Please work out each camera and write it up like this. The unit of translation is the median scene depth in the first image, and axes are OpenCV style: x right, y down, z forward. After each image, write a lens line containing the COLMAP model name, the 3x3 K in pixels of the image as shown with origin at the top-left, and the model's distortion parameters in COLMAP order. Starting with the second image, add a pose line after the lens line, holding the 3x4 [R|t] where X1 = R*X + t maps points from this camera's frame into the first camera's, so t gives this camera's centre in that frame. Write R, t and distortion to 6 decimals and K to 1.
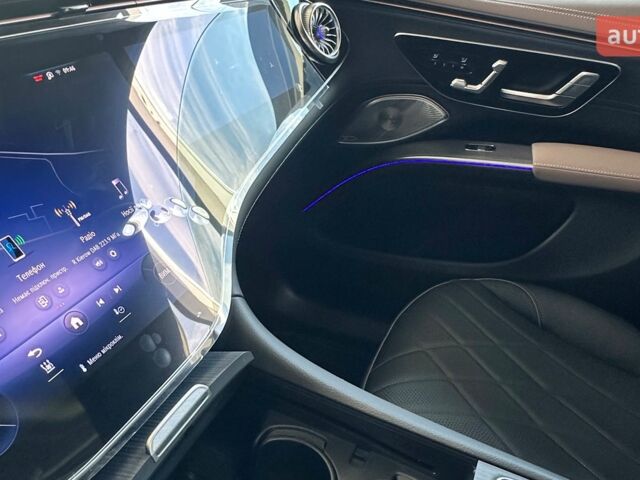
lens RADIAL K [[831.3, 0, 320.0], [0, 831.3, 240.0], [0, 0, 1]] dist [0.150566, 0.007148]
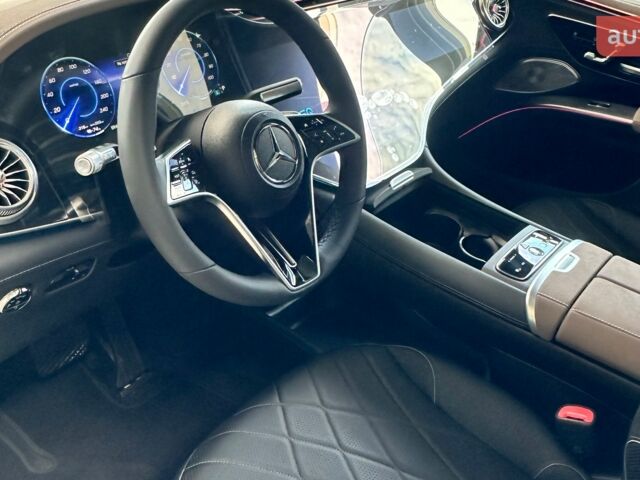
lens RADIAL K [[848.2, 0, 320.0], [0, 848.2, 240.0], [0, 0, 1]] dist [0.015700, 0.018109]
pose [[0.973954, 0.159208, -0.161448, 0.007679], [-0.149973, 0.986353, 0.067939, 0.095337], [0.170061, -0.041956, 0.984540, -0.527121]]
